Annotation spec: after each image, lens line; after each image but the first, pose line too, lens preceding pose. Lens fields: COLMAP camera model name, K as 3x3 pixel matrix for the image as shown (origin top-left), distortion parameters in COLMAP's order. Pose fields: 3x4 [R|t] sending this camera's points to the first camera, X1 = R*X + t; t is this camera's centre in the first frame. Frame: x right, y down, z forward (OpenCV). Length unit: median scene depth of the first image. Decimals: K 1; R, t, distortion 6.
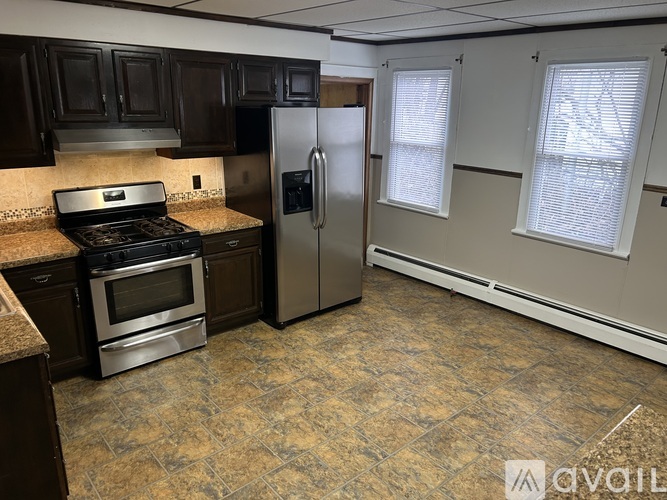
lens RADIAL K [[508.1, 0, 335.9], [0, 508.1, 244.6], [0, 0, 1]] dist [0.050770, -0.007583]
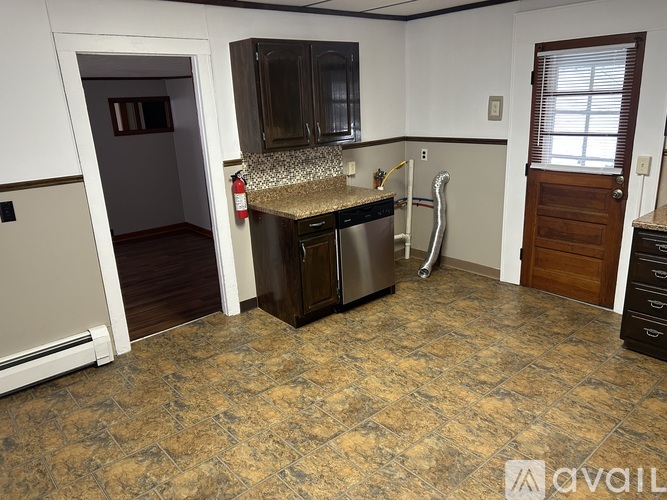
lens RADIAL K [[508.1, 0, 337.2], [0, 508.1, 248.1], [0, 0, 1]] dist [0.050770, -0.007583]
pose [[-0.999717, 0.022138, -0.008706, 0.205552], [0.013741, 0.836142, 0.548341, -0.357938], [0.019418, 0.548067, -0.836209, 1.385823]]
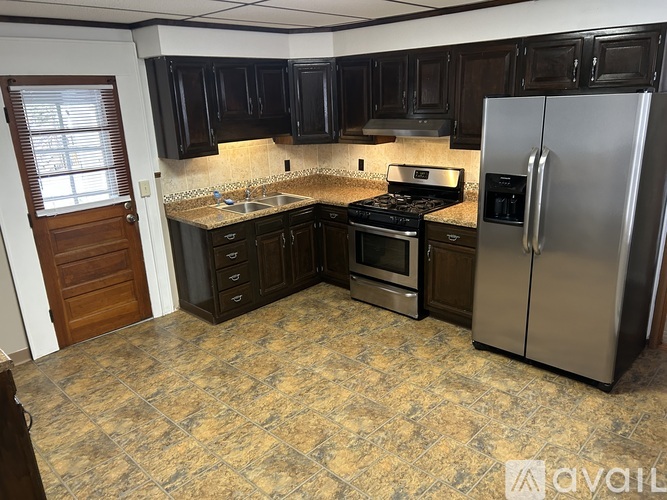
lens RADIAL K [[508.1, 0, 338.9], [0, 508.1, 248.8], [0, 0, 1]] dist [0.050770, -0.007583]
pose [[0.100939, 0.271240, -0.957204, 0.827514], [-0.243403, 0.939613, 0.240588, -0.188890], [0.964659, 0.208701, 0.160864, 0.713455]]
